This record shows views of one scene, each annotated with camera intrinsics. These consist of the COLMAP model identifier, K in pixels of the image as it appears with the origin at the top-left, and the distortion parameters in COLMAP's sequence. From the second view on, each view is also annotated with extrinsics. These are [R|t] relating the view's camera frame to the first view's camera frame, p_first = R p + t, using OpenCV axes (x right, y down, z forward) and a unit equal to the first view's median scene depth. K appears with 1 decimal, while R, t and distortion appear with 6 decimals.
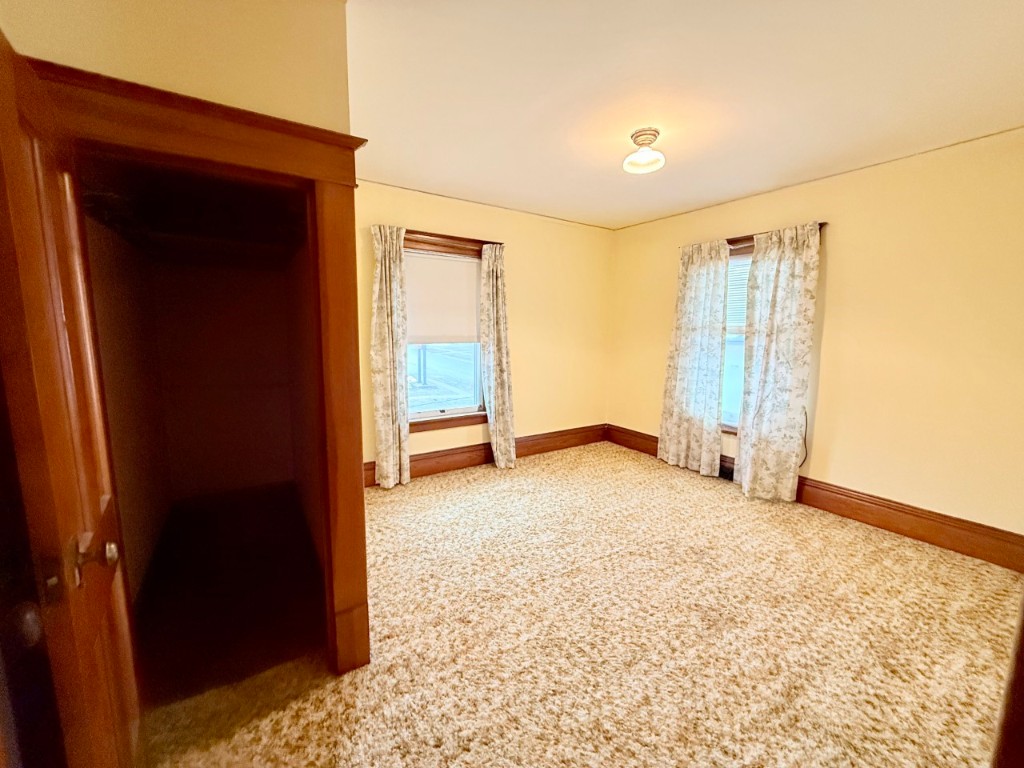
lens RADIAL K [[408.6, 0, 511.9], [0, 408.6, 383.1], [0, 0, 1]] dist [-0.008405, 0.000380]
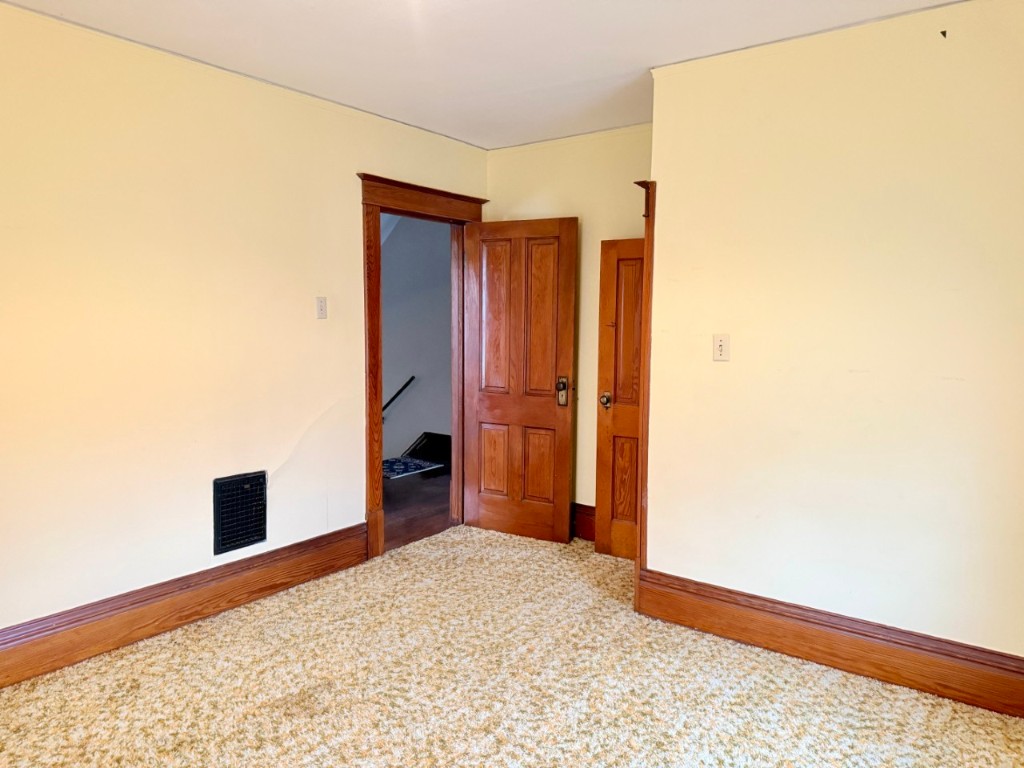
lens RADIAL K [[729.0, 0, 512.3], [0, 729.0, 383.4], [0, 0, 1]] dist [0.045476, -0.033024]
pose [[-0.939114, 0.015329, -0.343263, 0.568527], [-0.060787, 0.975836, 0.209880, -0.306409], [0.338186, 0.217967, -0.915489, 2.190497]]
